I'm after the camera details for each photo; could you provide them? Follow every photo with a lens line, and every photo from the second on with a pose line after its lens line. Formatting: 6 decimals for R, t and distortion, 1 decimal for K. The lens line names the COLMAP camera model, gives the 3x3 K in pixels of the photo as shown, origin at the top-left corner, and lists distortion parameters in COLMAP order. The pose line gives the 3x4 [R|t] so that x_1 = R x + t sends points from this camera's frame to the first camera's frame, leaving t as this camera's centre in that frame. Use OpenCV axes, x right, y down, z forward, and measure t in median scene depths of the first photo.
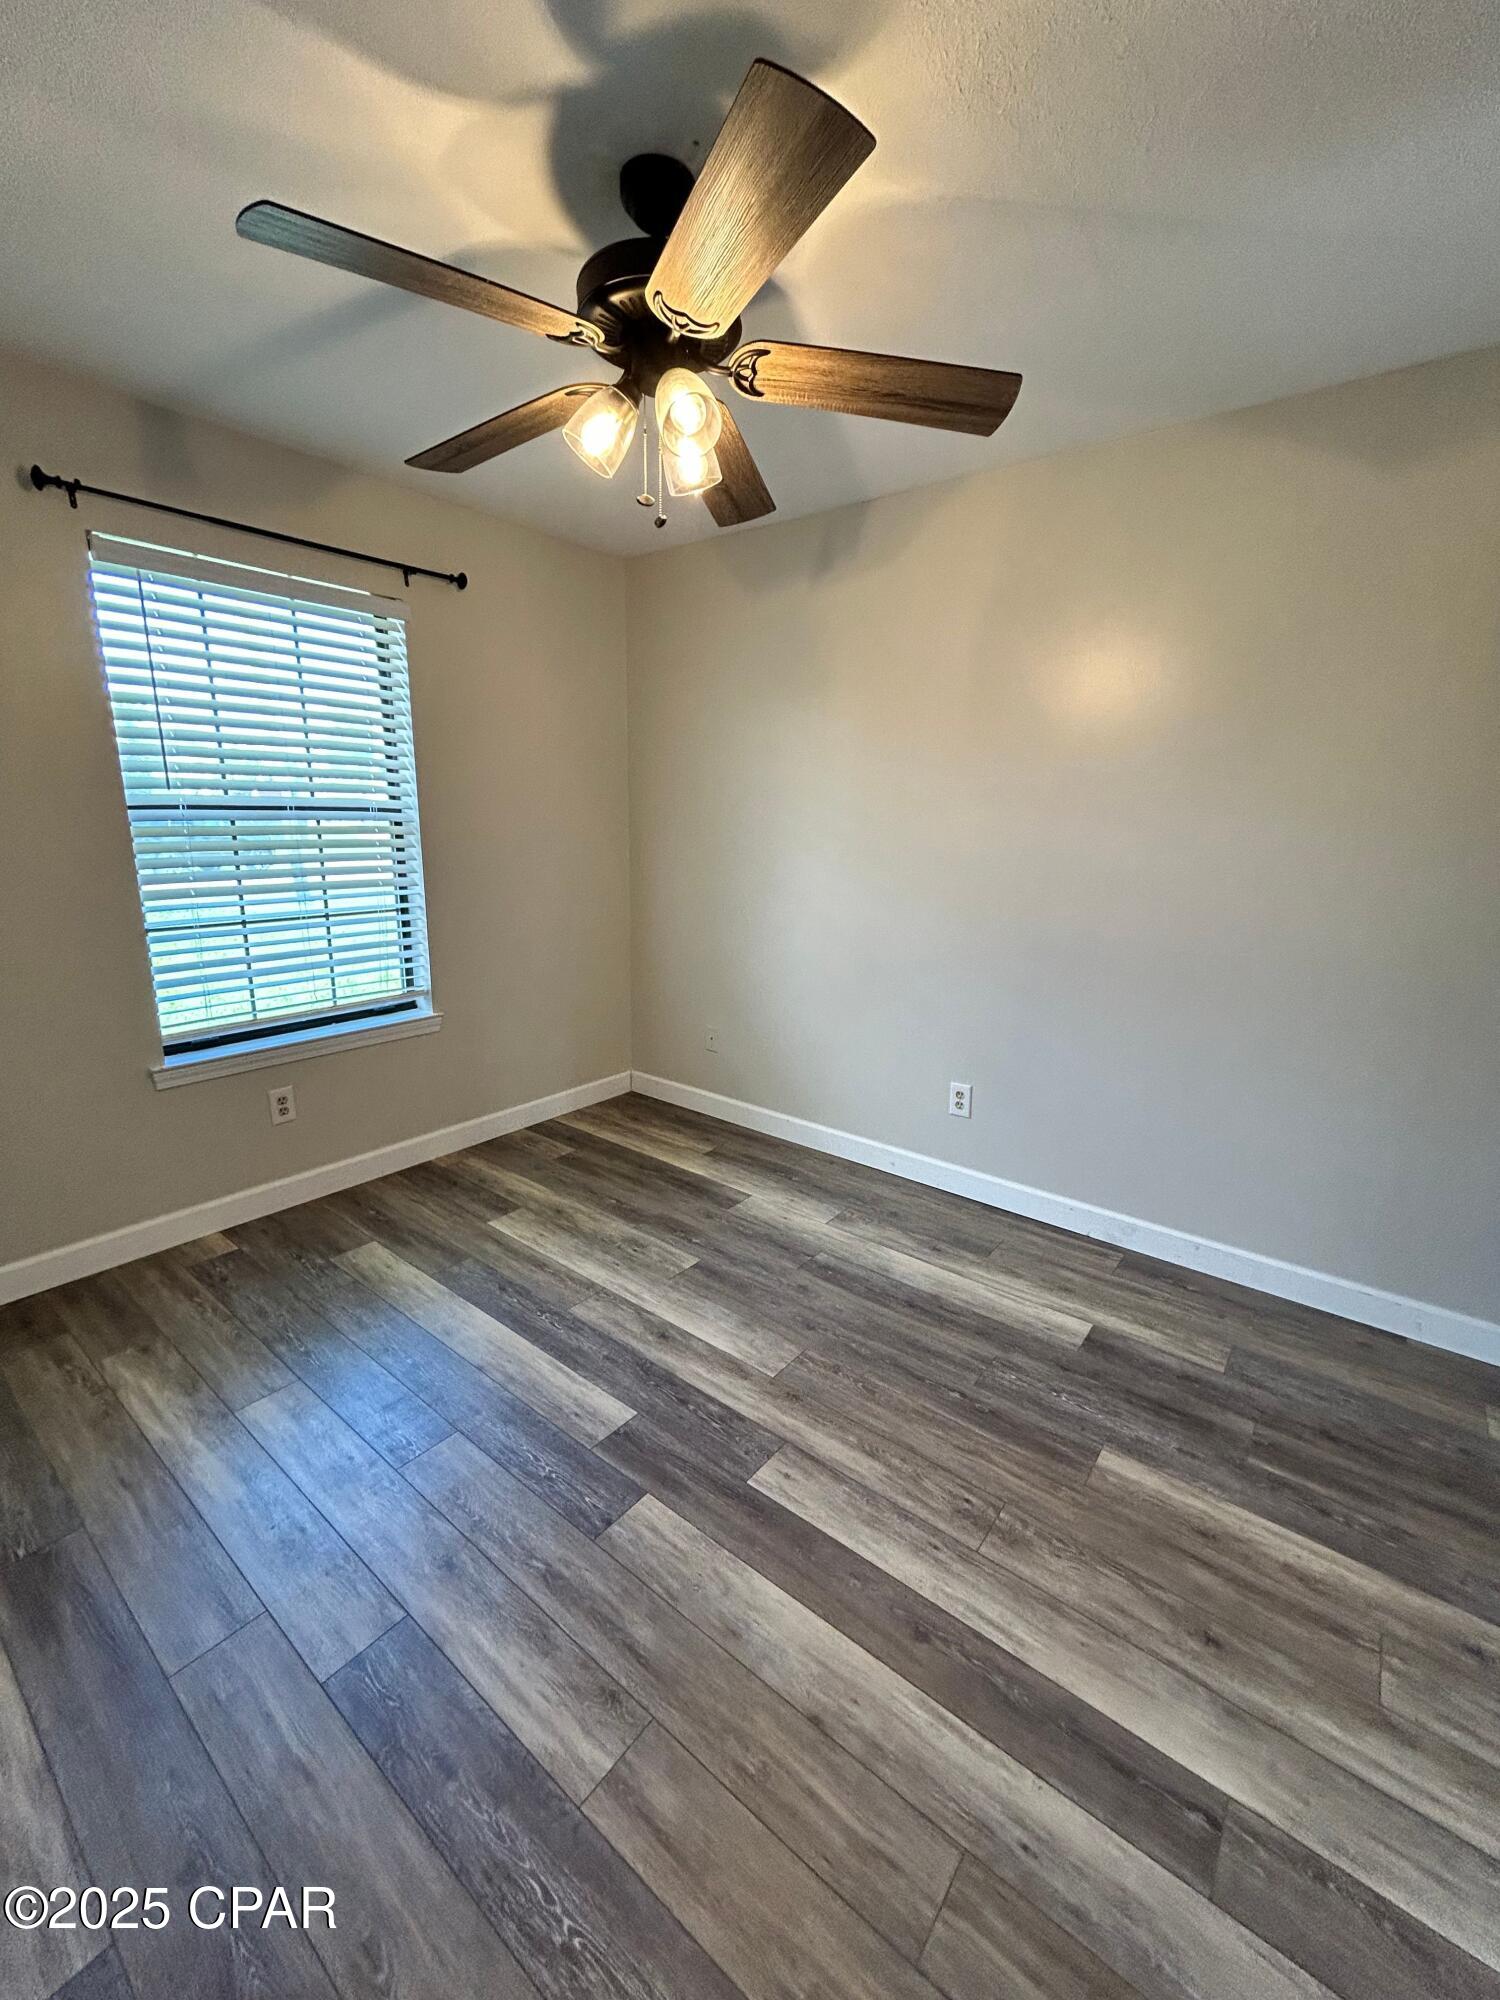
lens RADIAL K [[812.7, 0, 751.9], [0, 812.7, 999.0], [0, 0, 1]] dist [-0.002543, 0.004291]
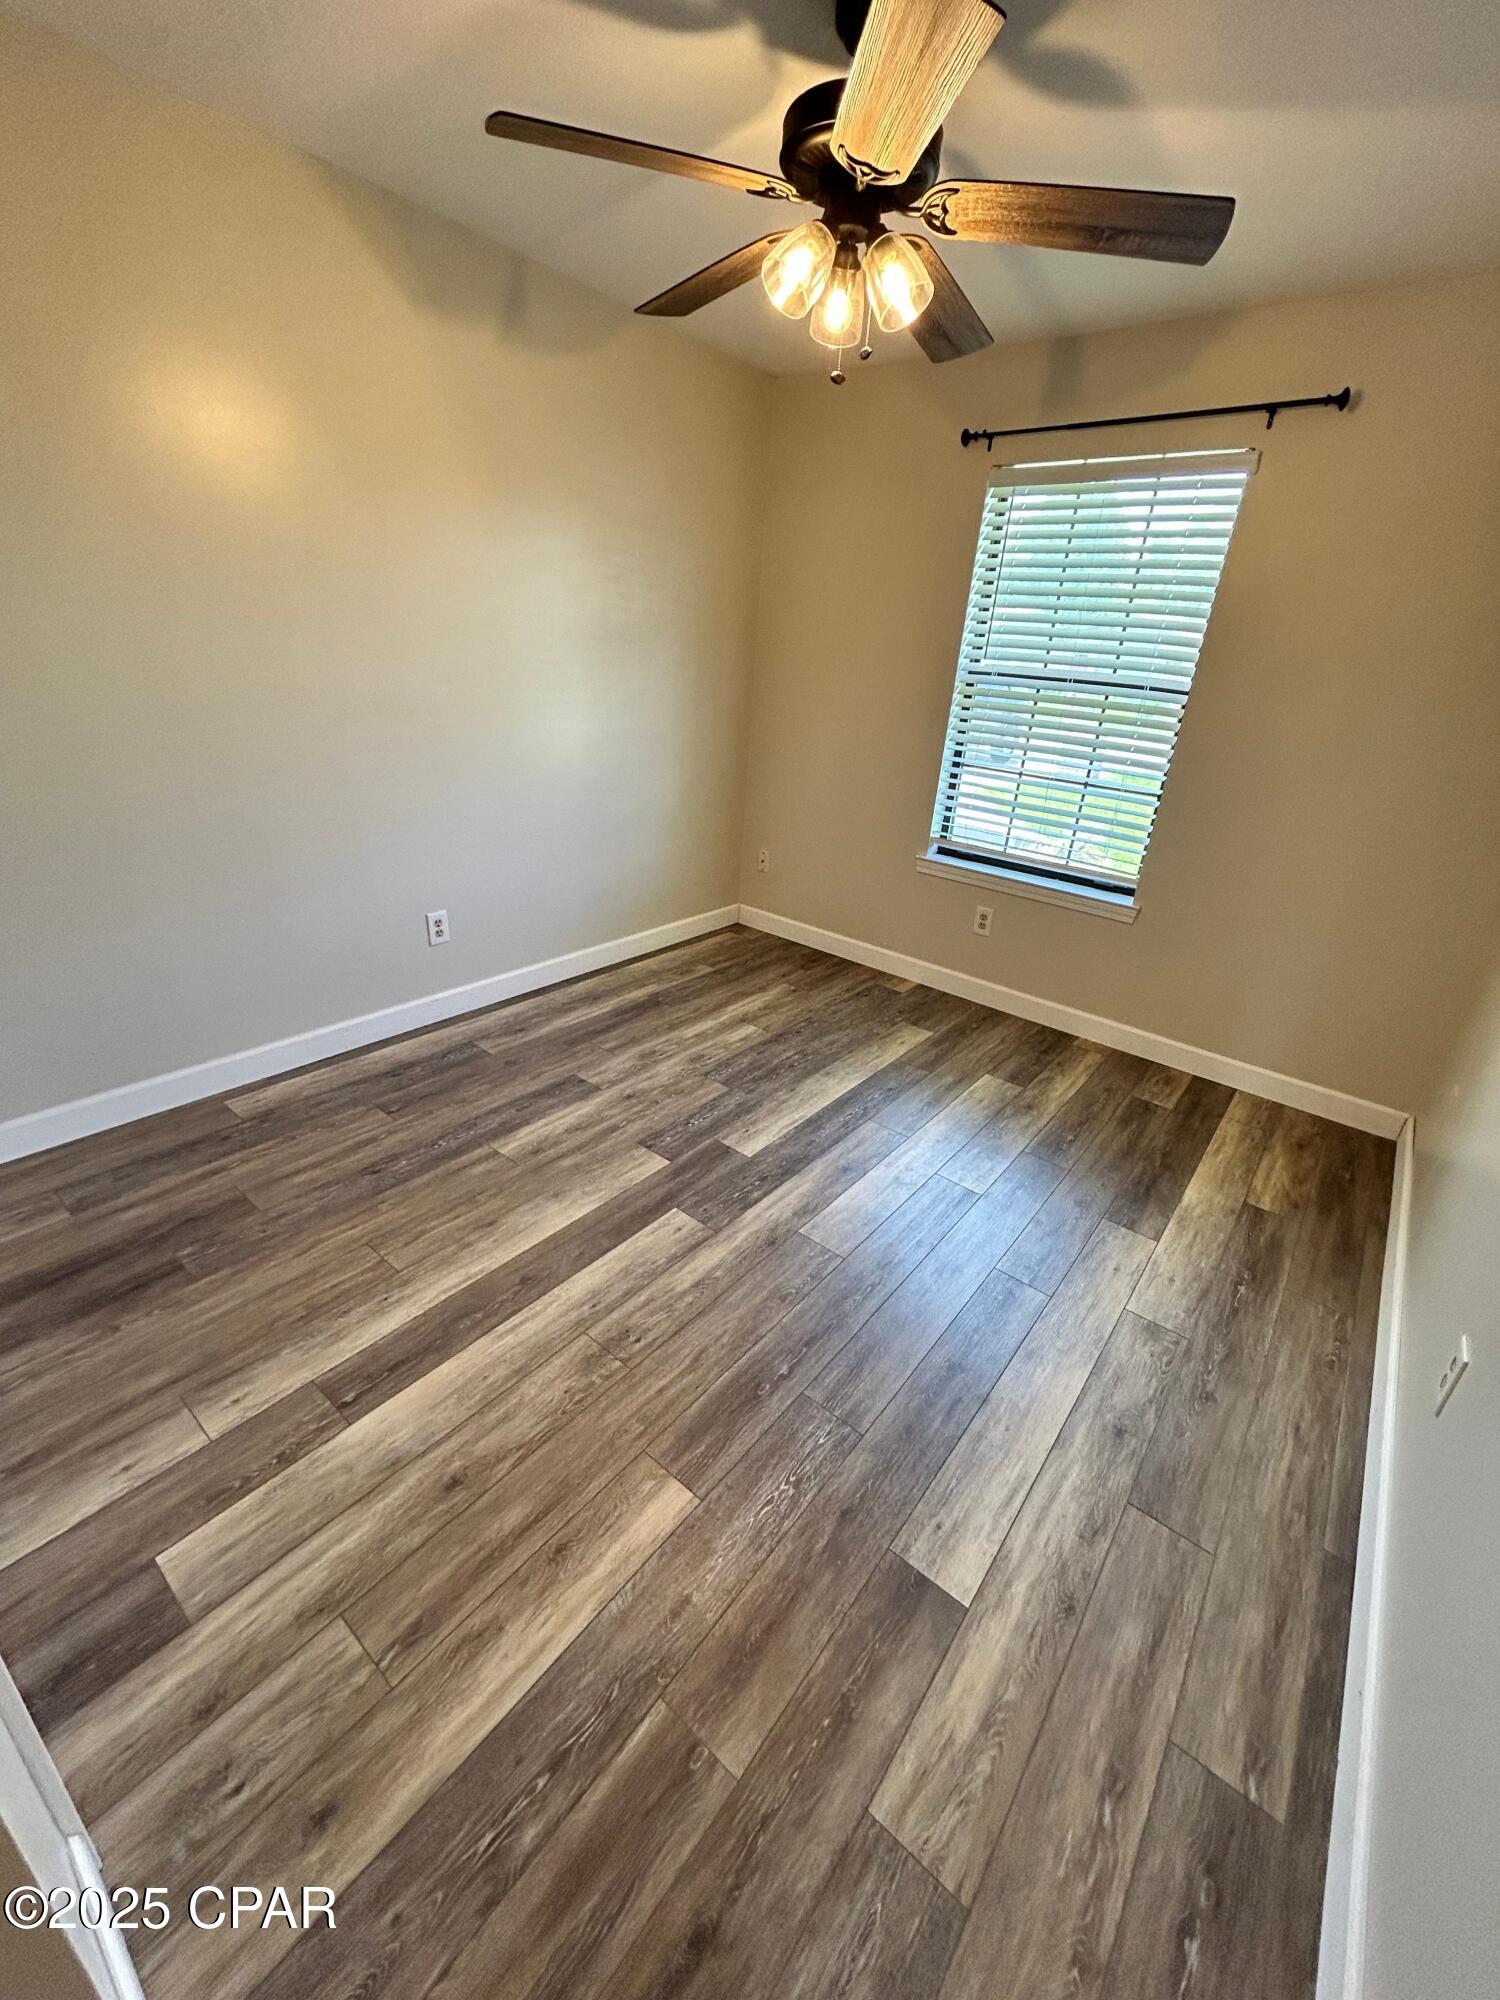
lens RADIAL K [[812.7, 0, 751.9], [0, 812.7, 999.0], [0, 0, 1]] dist [-0.002543, 0.004291]
pose [[-0.006703, 0.385911, -0.922512, 0.886836], [-0.295256, 0.880638, 0.370540, -0.173343], [0.955395, 0.274861, 0.108040, 0.751902]]
